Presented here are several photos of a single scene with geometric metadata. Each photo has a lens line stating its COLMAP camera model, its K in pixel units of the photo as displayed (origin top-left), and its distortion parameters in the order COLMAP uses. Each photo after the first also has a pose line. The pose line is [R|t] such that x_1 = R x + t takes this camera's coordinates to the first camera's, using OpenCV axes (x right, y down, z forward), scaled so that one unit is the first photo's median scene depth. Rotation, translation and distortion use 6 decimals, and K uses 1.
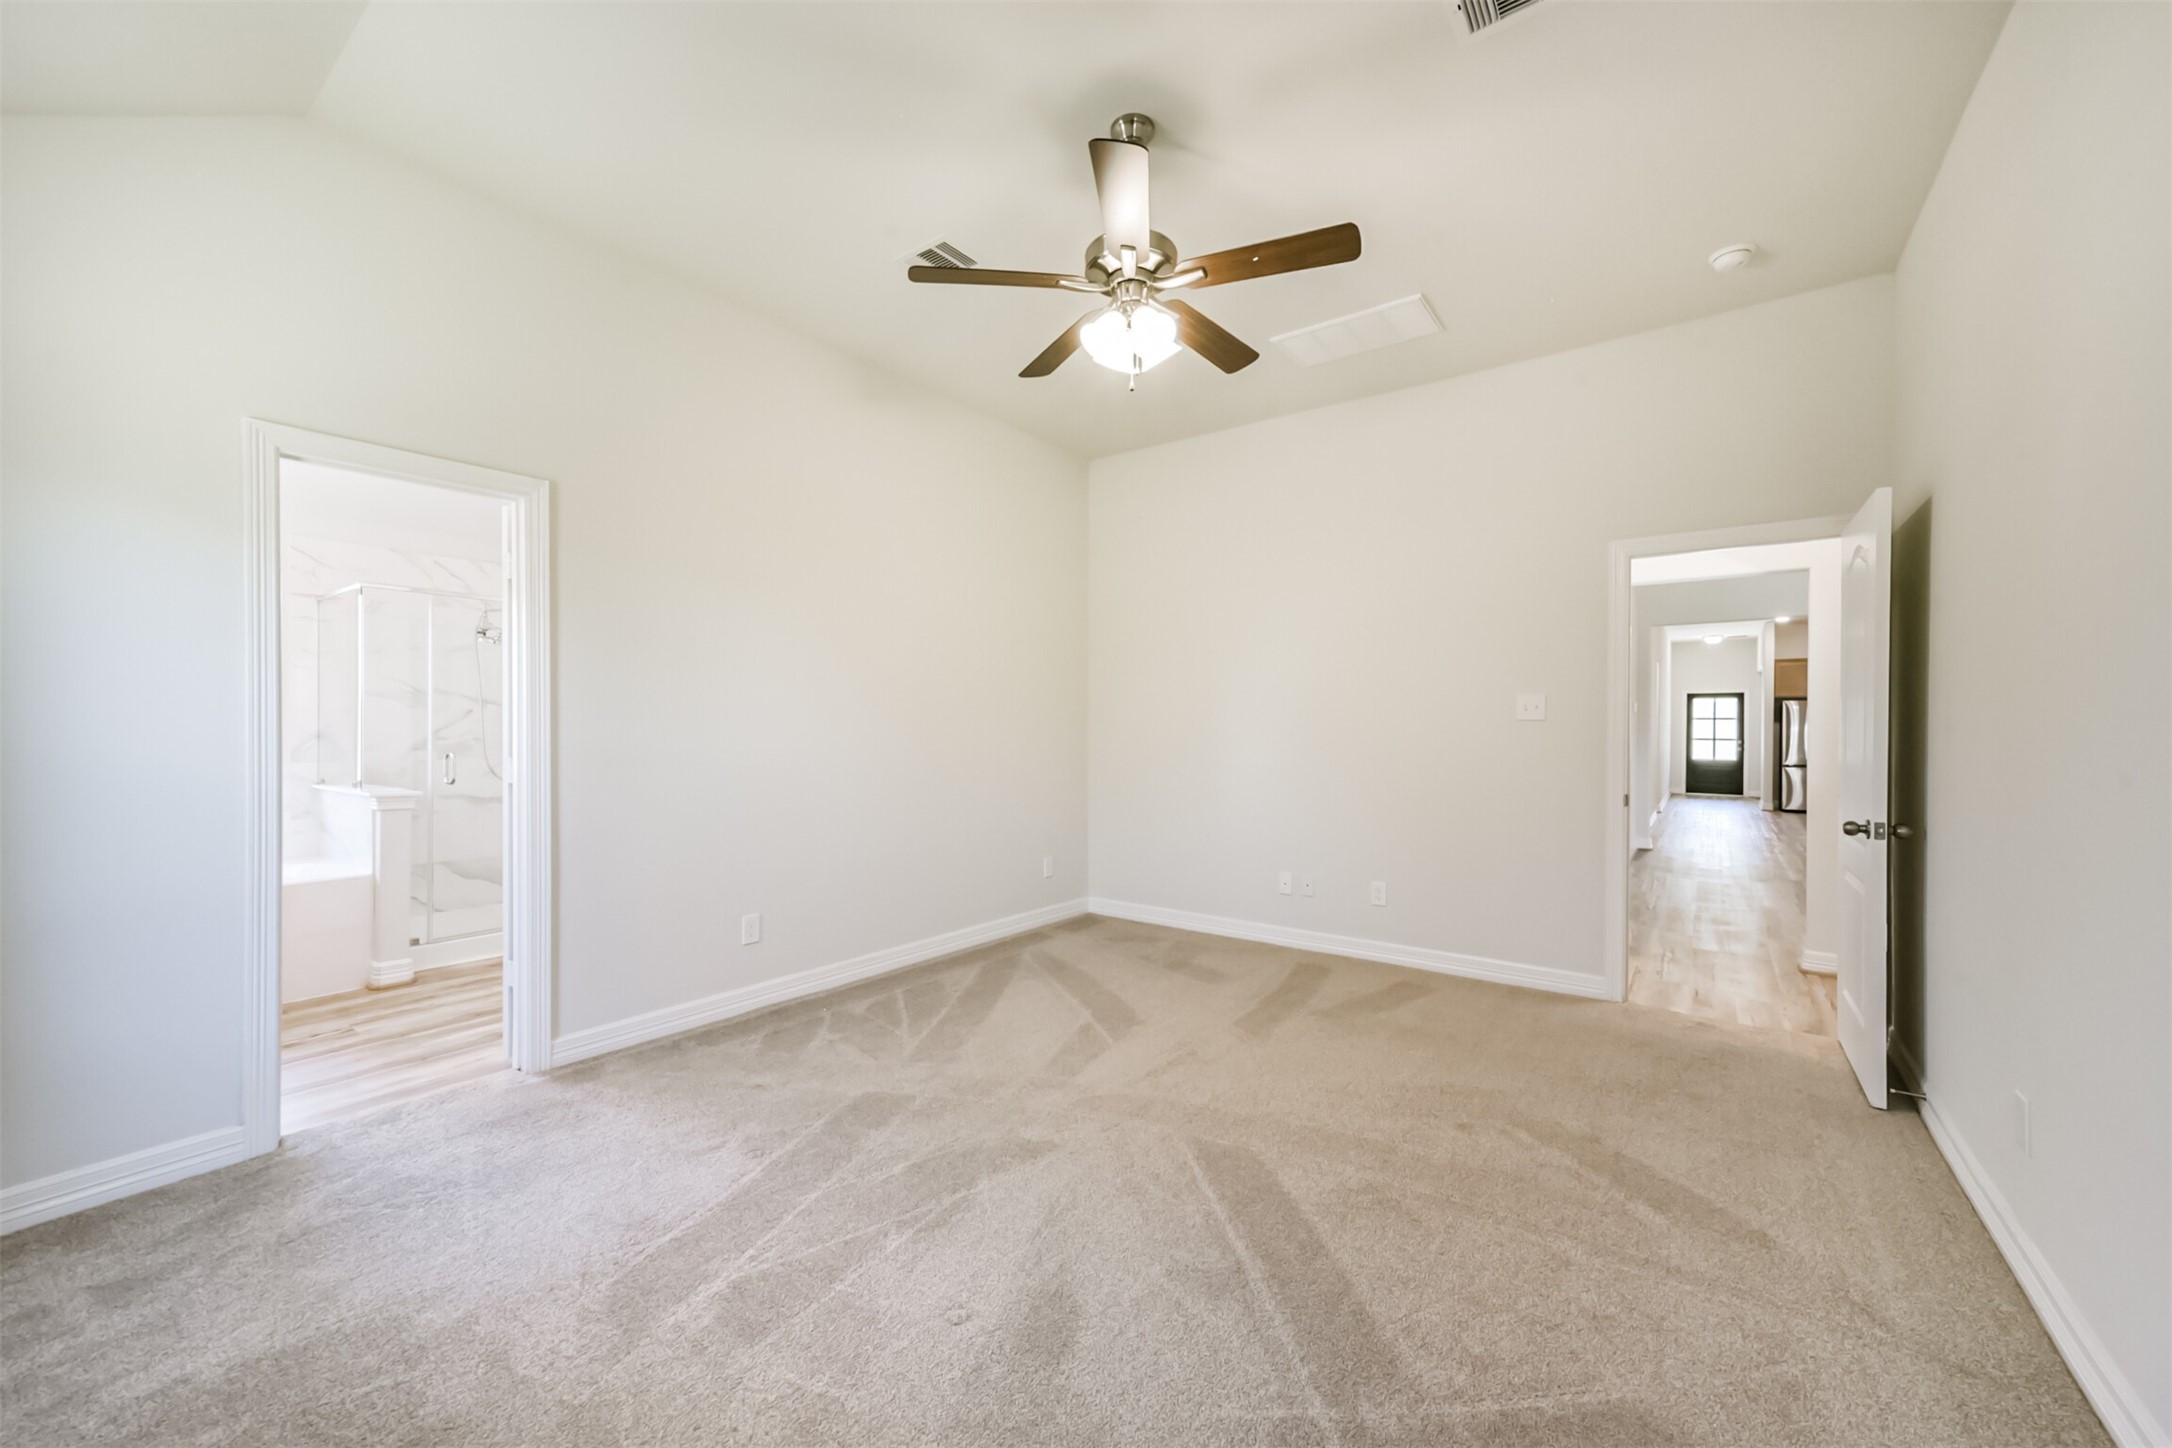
lens RADIAL K [[816.5, 0, 1077.9], [0, 816.5, 740.2], [0, 0, 1]] dist [0.002036, 0.000199]
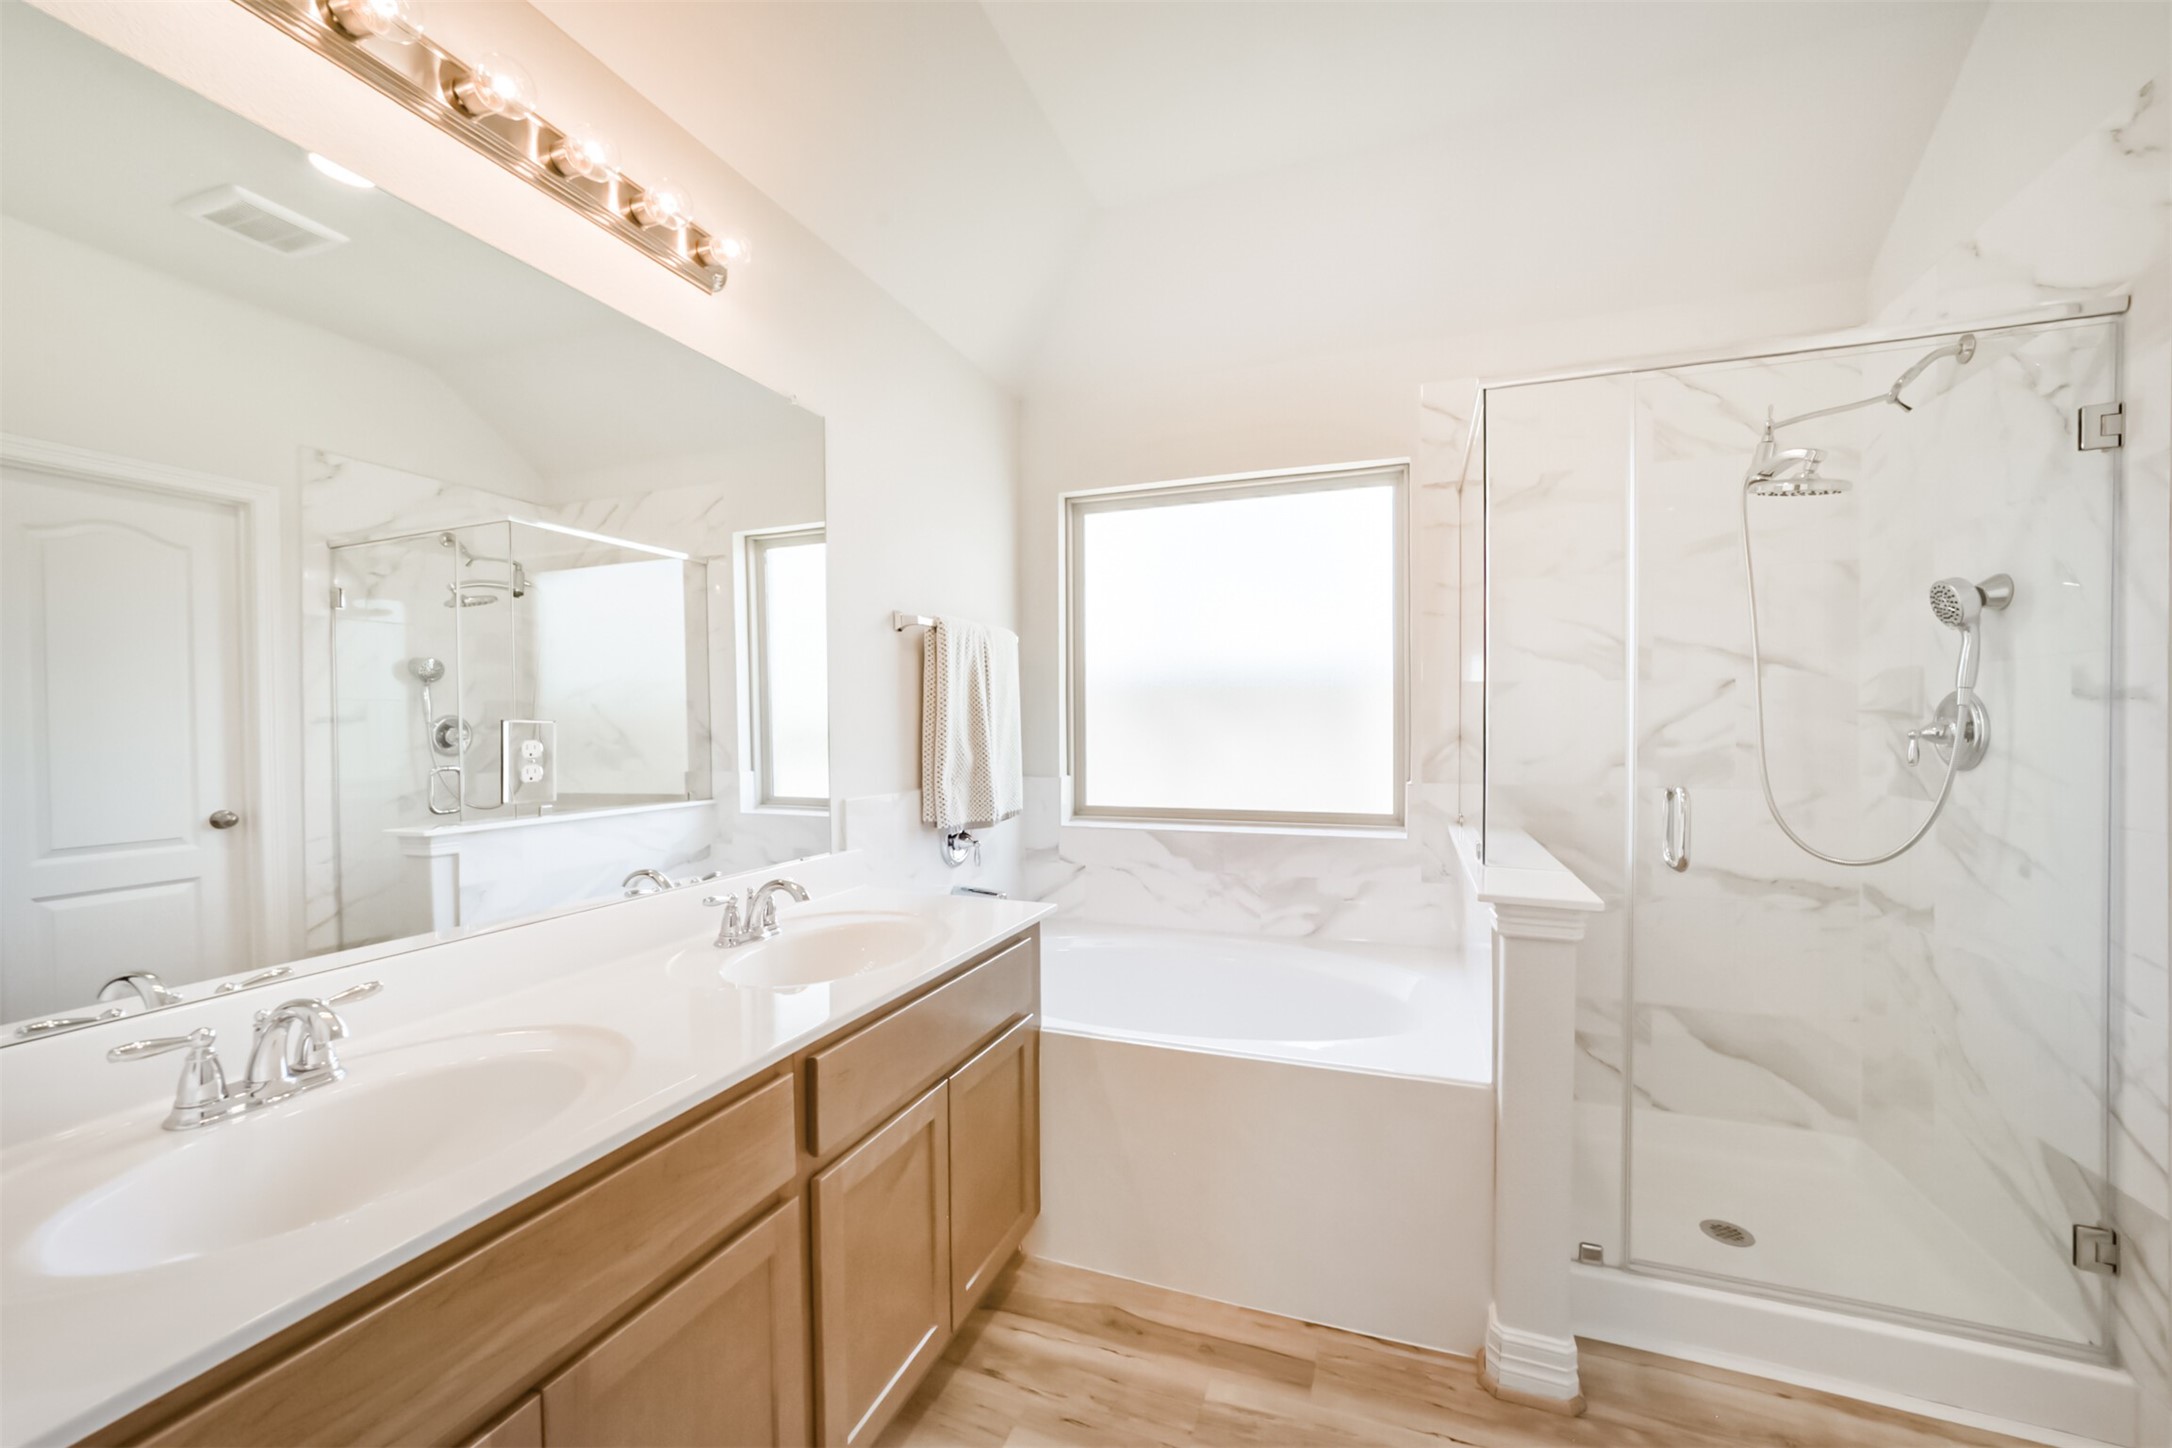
lens RADIAL K [[857.4, 0, 1095.8], [0, 857.4, 735.4], [0, 0, 1]] dist [-0.002259, 0.000358]
pose [[0.287978, 0.006367, -0.957616, -0.460727], [0.003480, 0.999964, 0.007695, -0.013867], [0.957631, -0.005549, 0.287946, 0.622494]]
